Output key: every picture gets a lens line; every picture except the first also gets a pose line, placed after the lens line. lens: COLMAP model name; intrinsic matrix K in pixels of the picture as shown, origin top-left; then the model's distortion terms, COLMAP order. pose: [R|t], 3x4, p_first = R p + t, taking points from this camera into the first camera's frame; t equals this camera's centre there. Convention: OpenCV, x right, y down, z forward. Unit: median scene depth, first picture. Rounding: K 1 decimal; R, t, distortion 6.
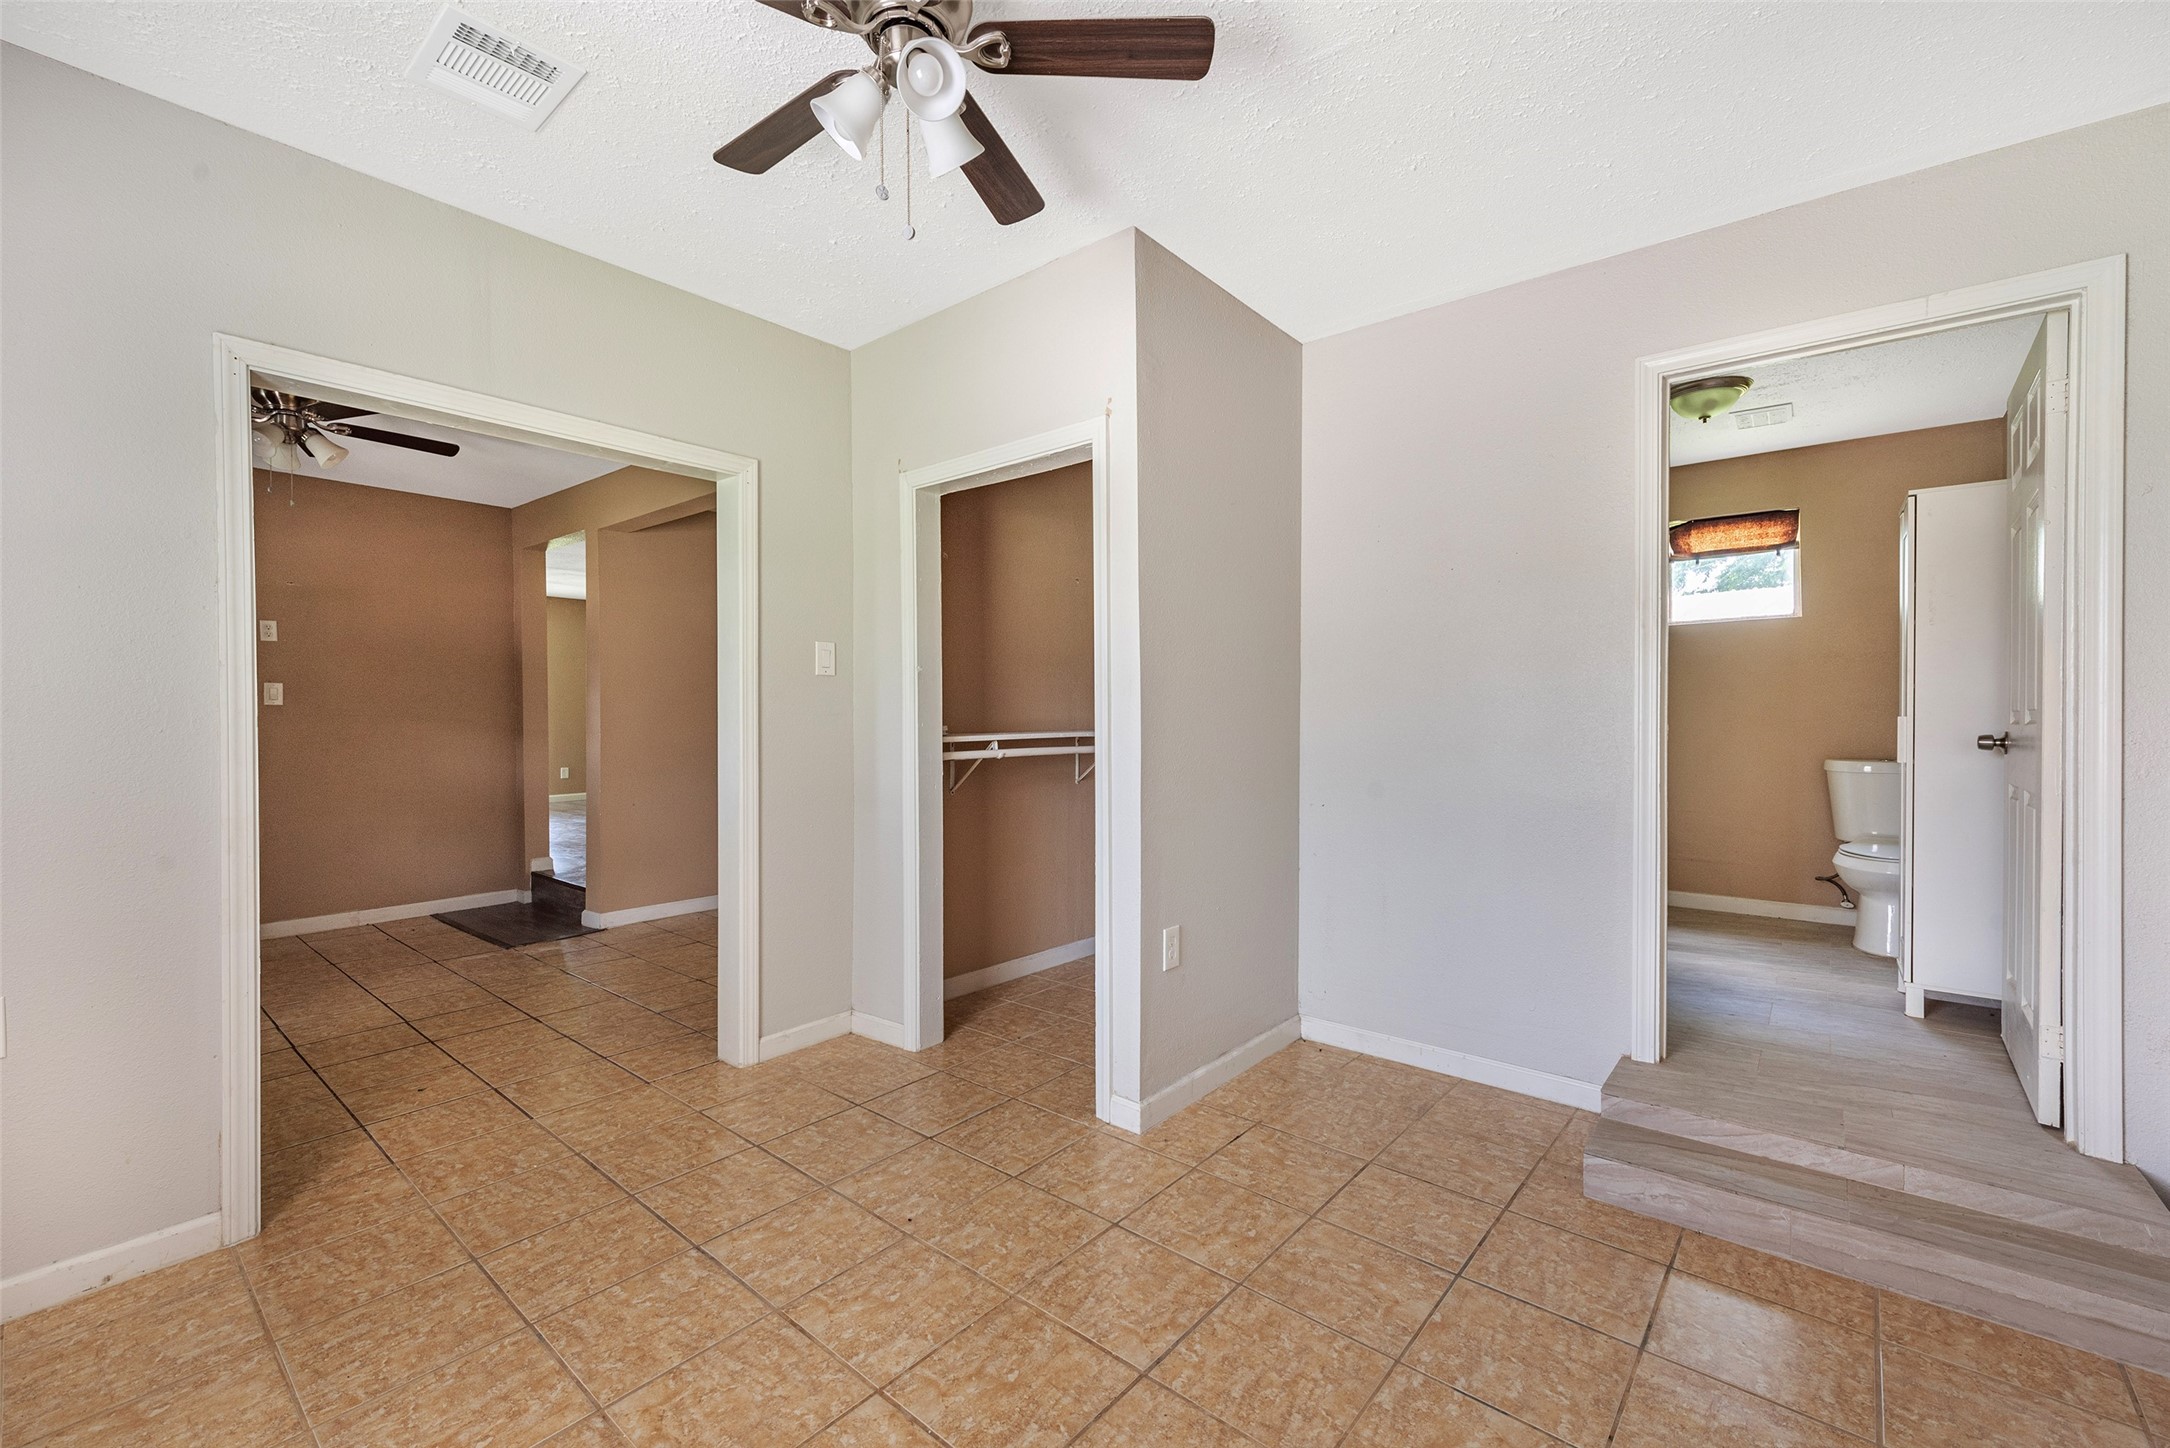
lens RADIAL K [[920.6, 0, 1071.6], [0, 920.6, 705.2], [0, 0, 1]] dist [0.012616, -0.004241]
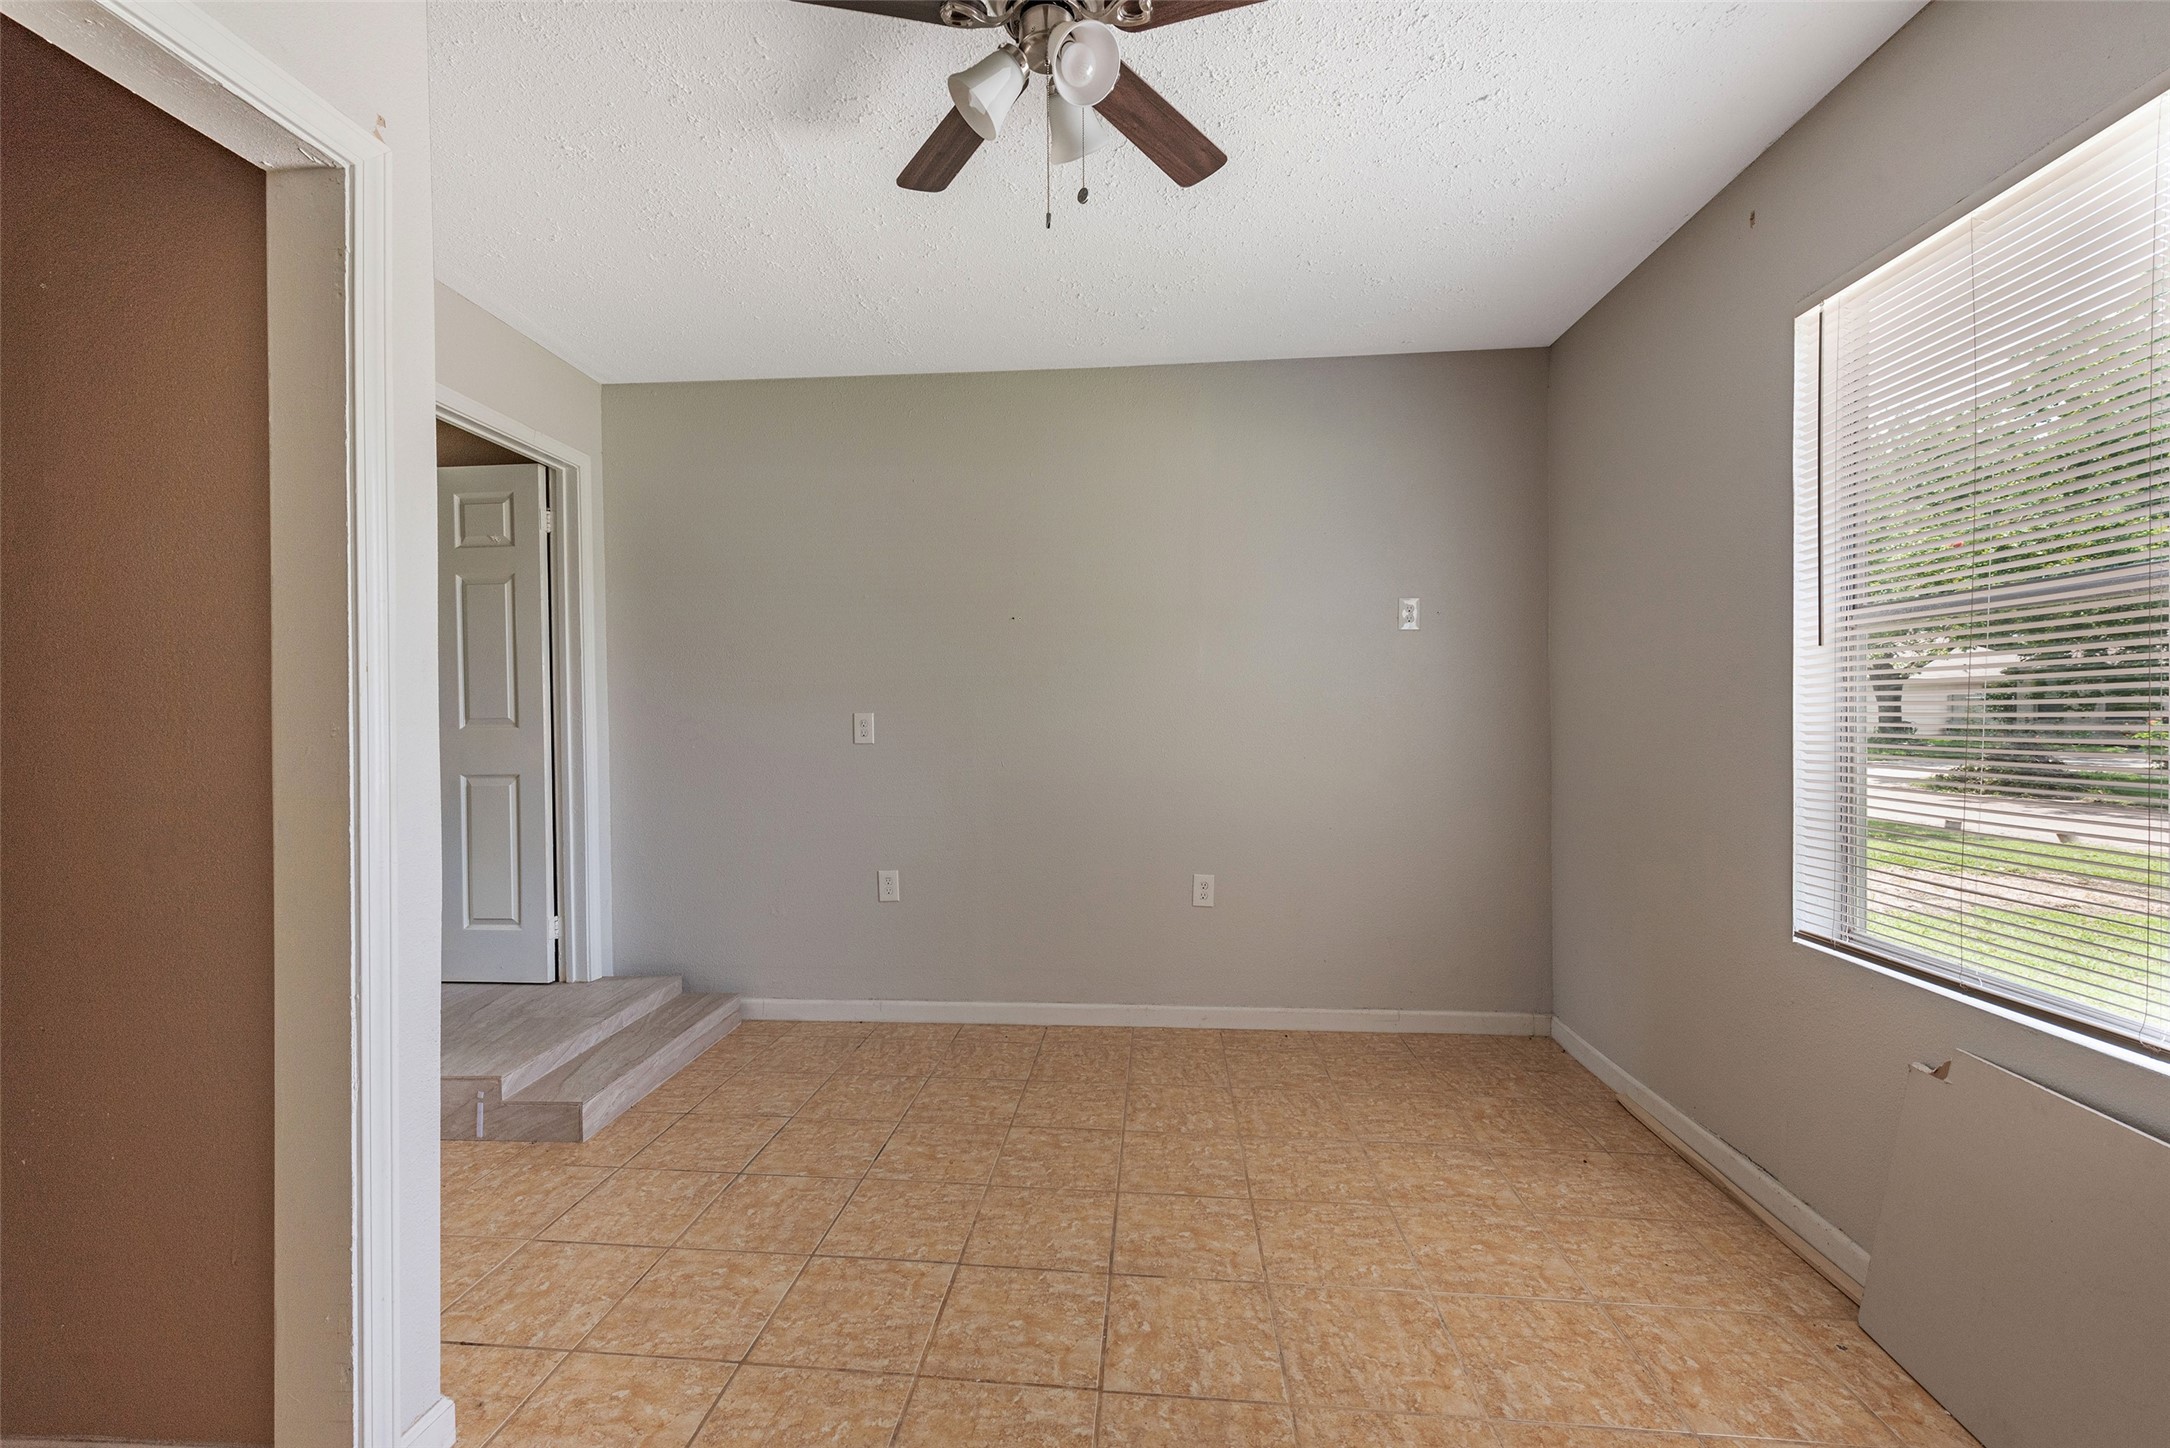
lens RADIAL K [[920.6, 0, 1083.2], [0, 920.6, 713.9], [0, 0, 1]] dist [0.012616, -0.004241]
pose [[-0.584352, 0.001363, 0.811499, -0.945007], [0.013429, 0.999878, 0.007991, -0.003074], [-0.811389, 0.015567, -0.584299, 1.480789]]
